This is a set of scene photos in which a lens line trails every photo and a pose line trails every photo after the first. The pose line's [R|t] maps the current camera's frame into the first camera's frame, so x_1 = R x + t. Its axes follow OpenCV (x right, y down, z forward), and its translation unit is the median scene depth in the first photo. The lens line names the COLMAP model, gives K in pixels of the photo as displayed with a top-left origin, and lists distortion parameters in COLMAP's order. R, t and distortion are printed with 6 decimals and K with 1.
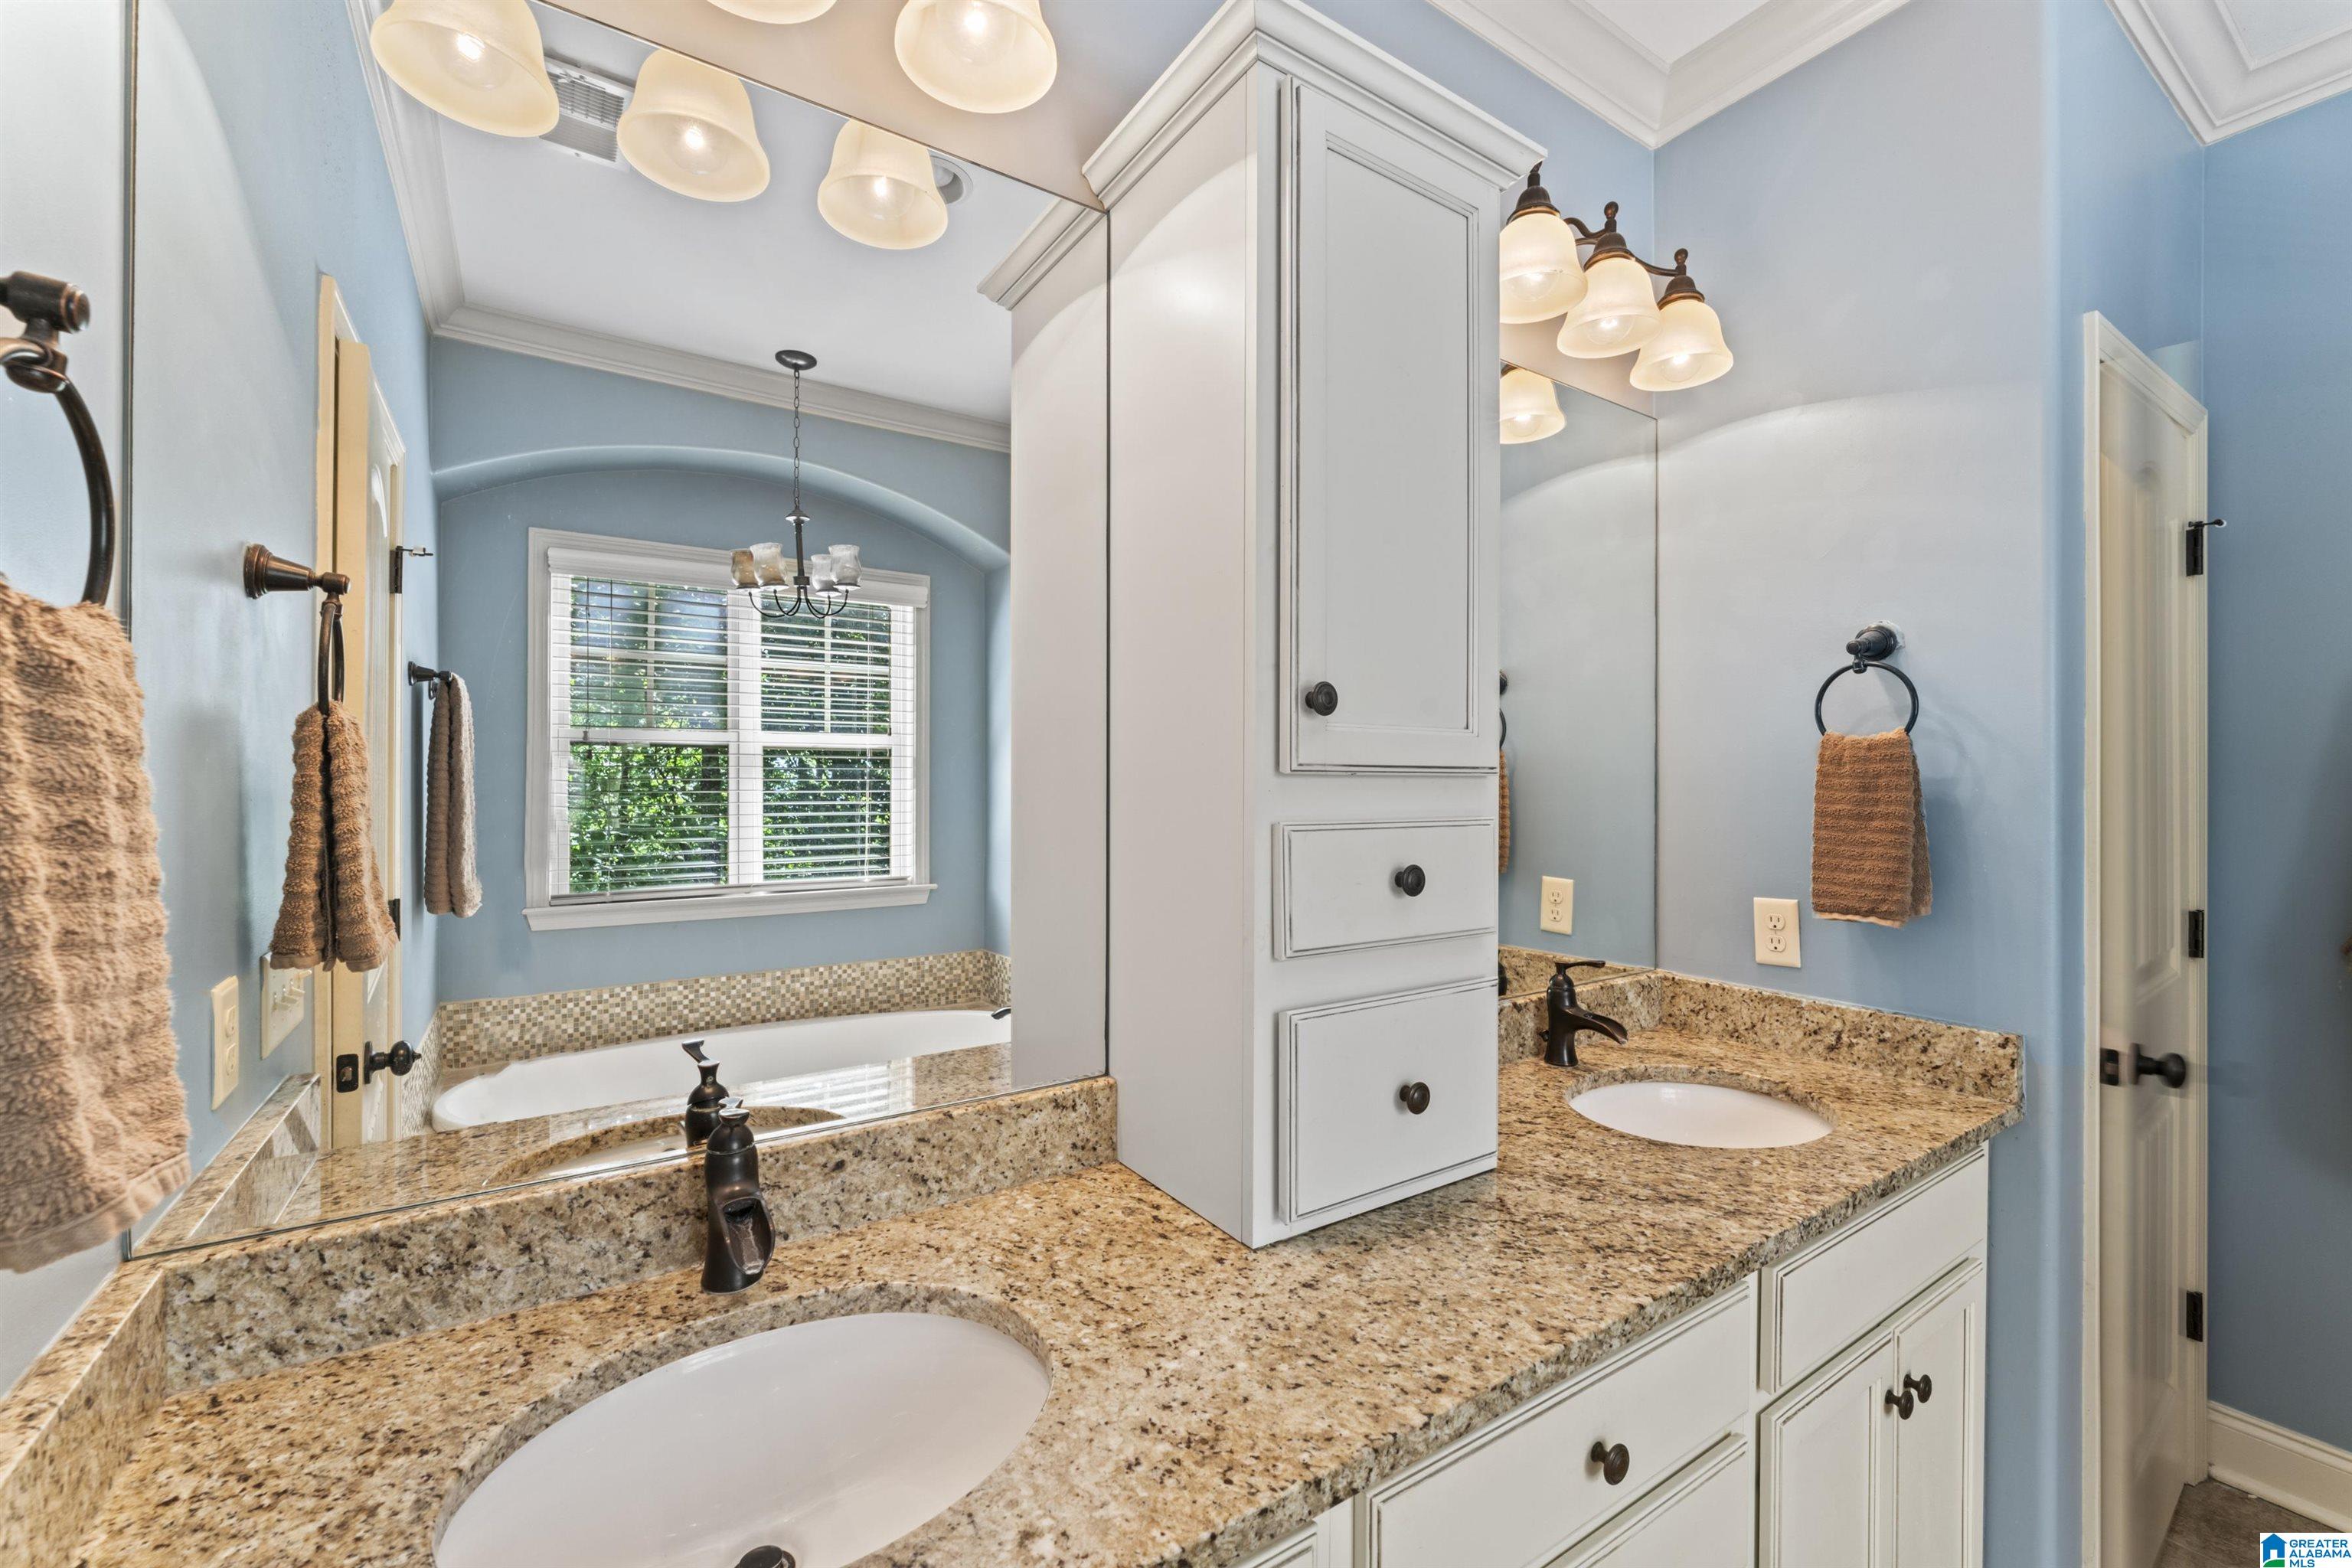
lens RADIAL K [[951.3, 0, 1179.0], [0, 951.3, 780.8], [0, 0, 1]] dist [-0.008995, 0.001746]
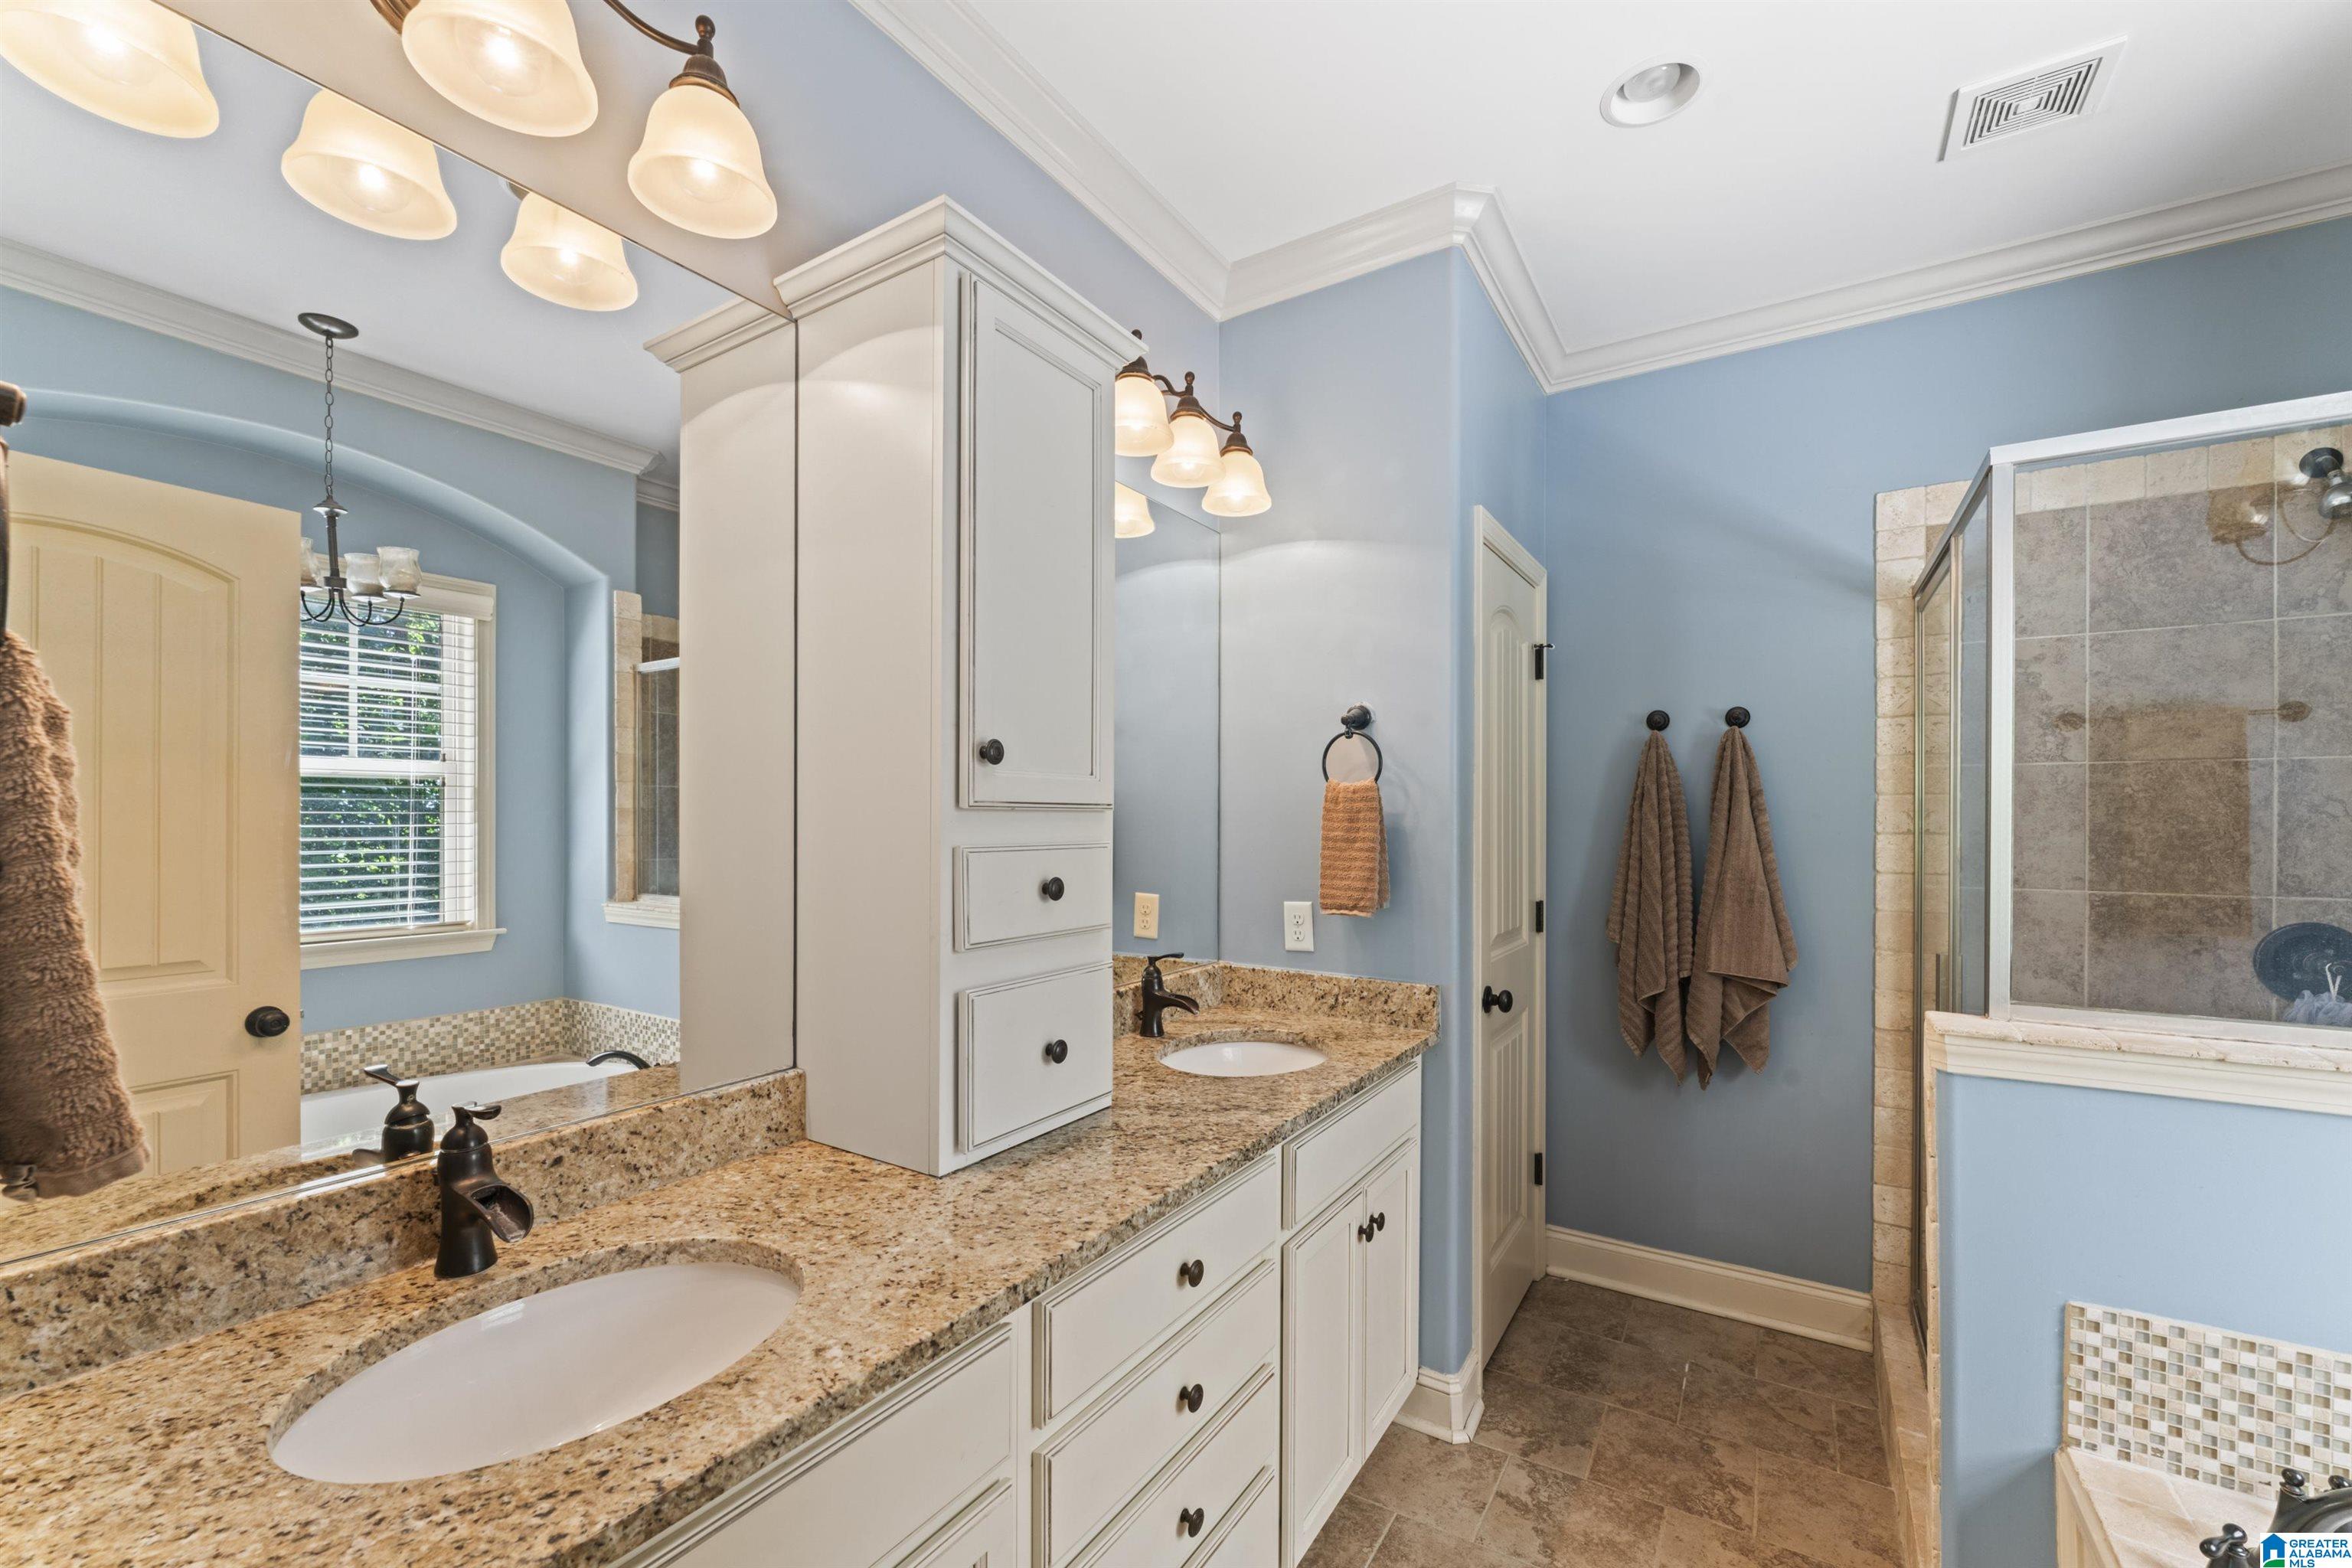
lens RADIAL K [[951.3, 0, 1166.0], [0, 951.3, 814.1], [0, 0, 1]] dist [-0.008995, 0.001746]
pose [[0.916832, 0.002064, 0.399269, -0.123217], [-0.001708, 0.999998, -0.001249, 0.000997], [-0.399270, 0.000463, 0.916833, -0.242662]]
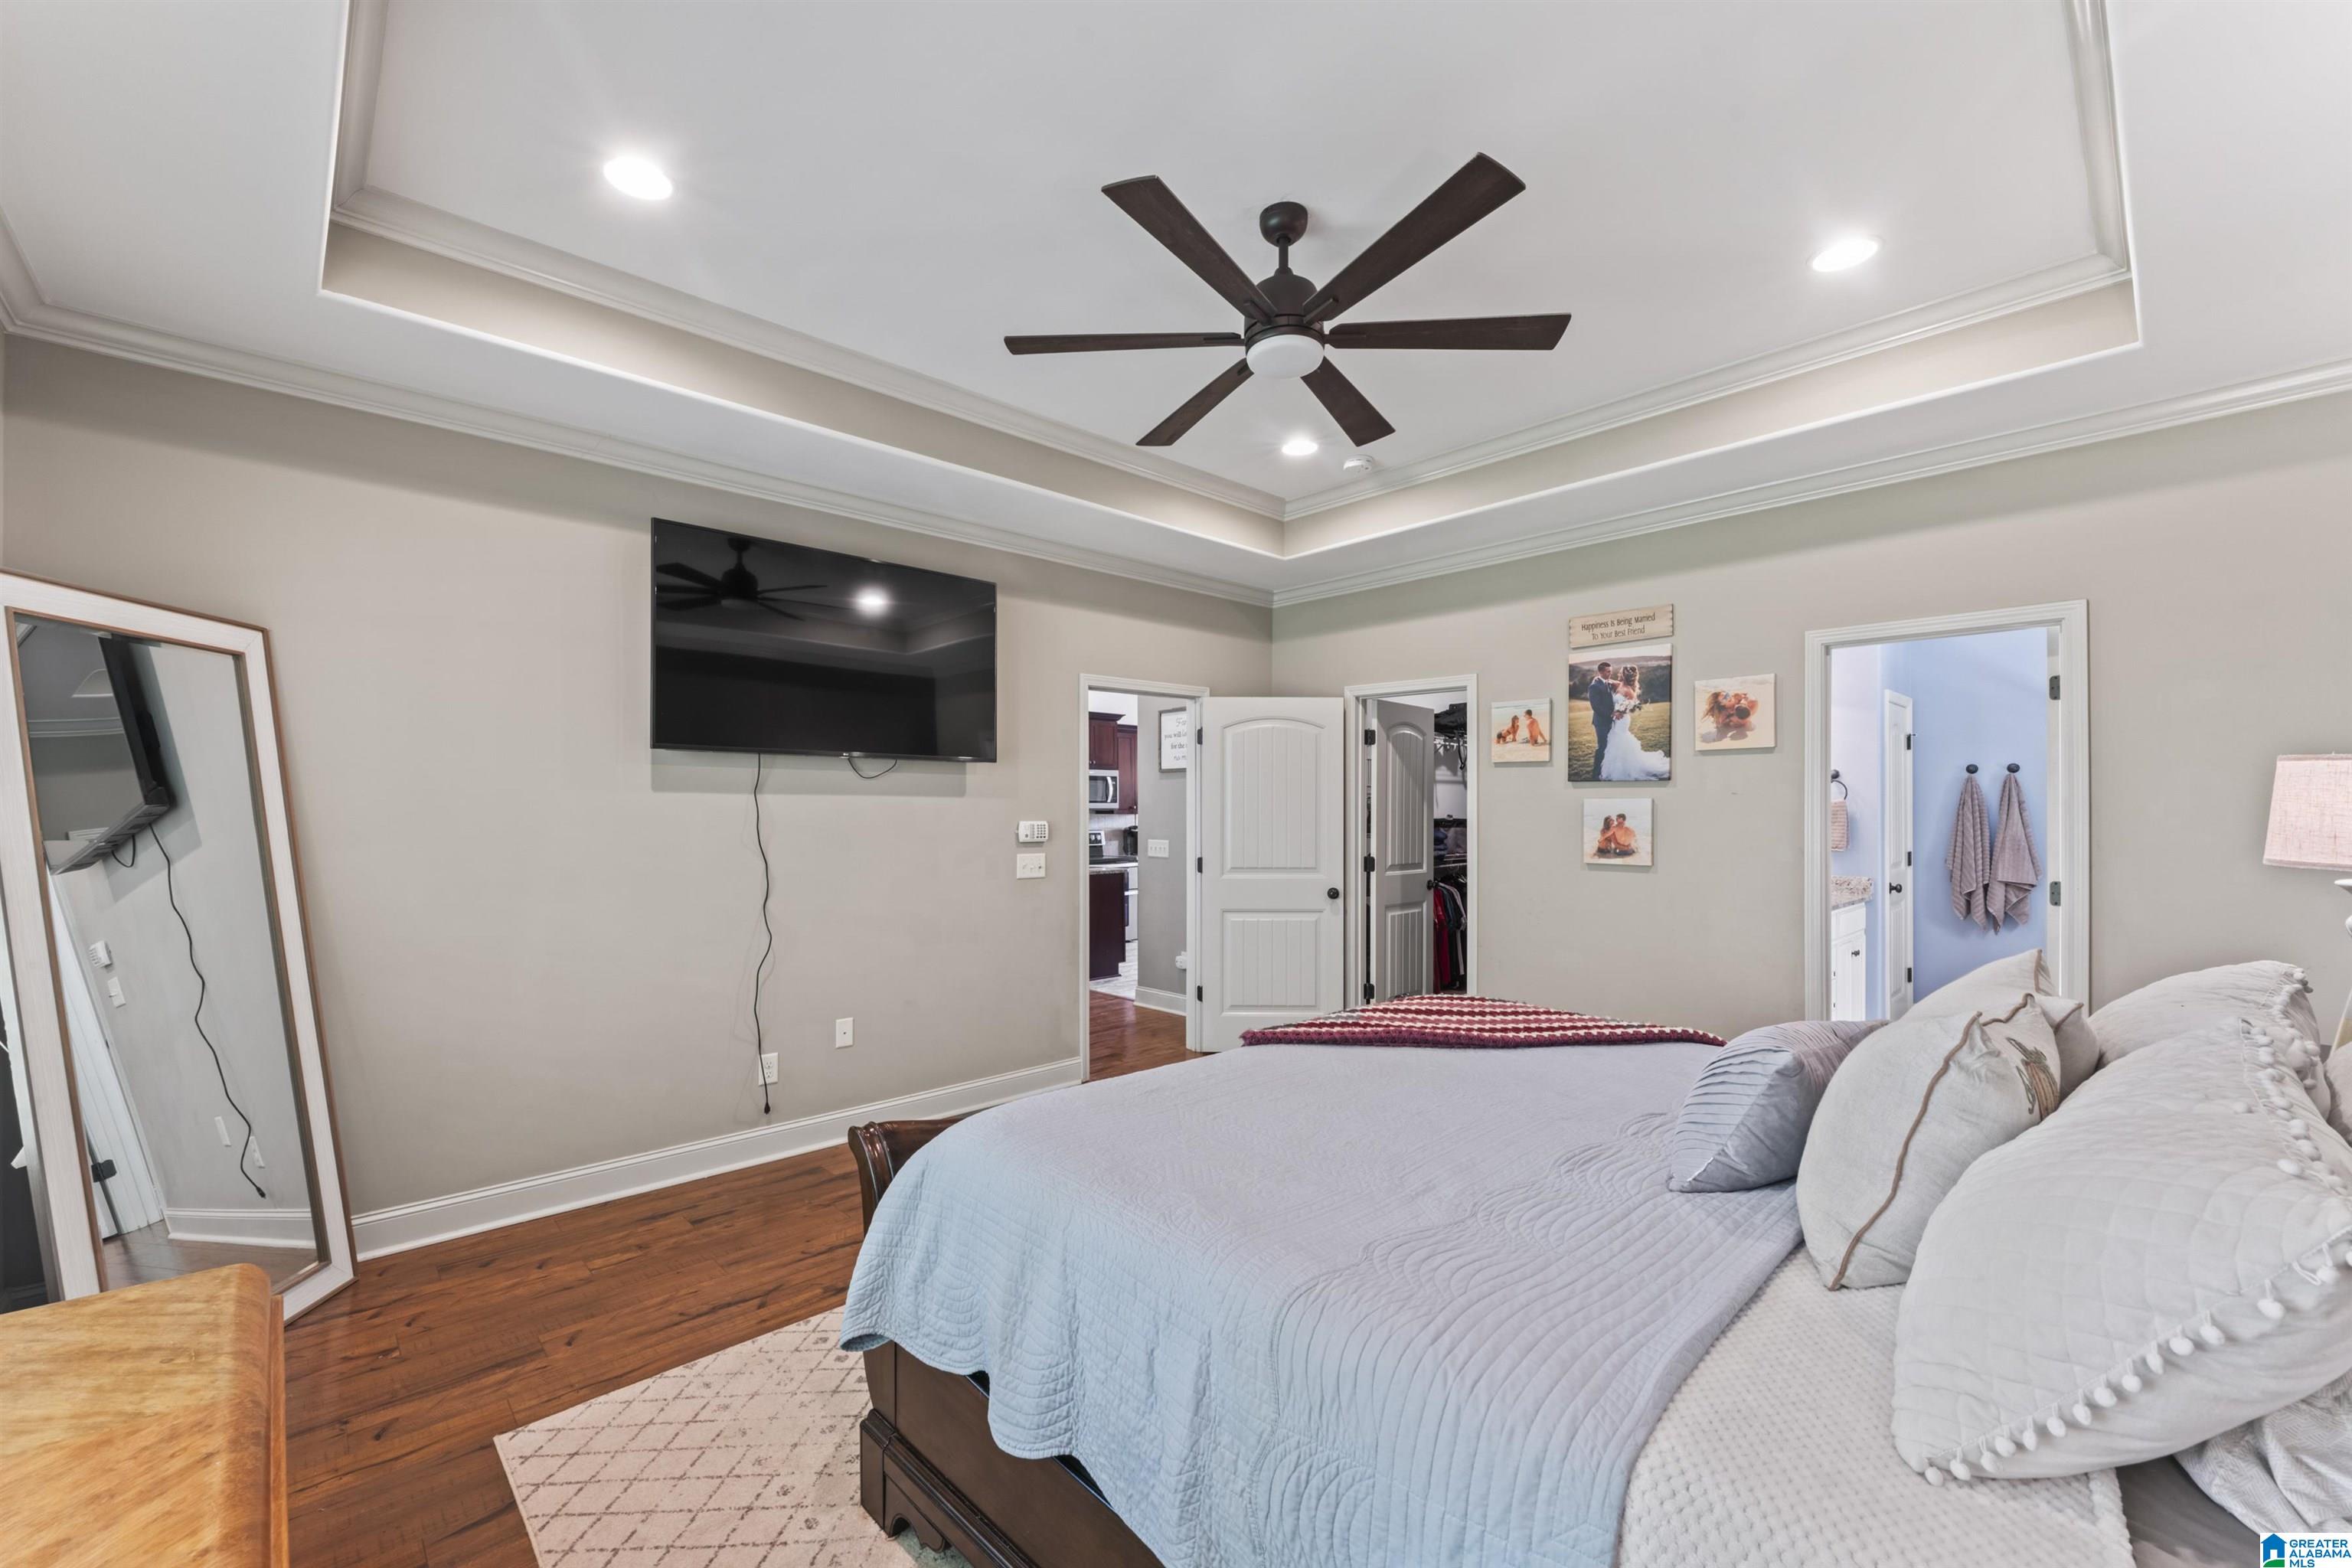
lens RADIAL K [[951.3, 0, 1176.6], [0, 951.3, 805.5], [0, 0, 1]] dist [-0.008995, 0.001746]
pose [[0.984535, 0.003173, 0.175159, -3.053332], [-0.002184, 0.999981, -0.005838, 0.001655], [-0.175174, 0.005365, 0.984523, -2.730801]]
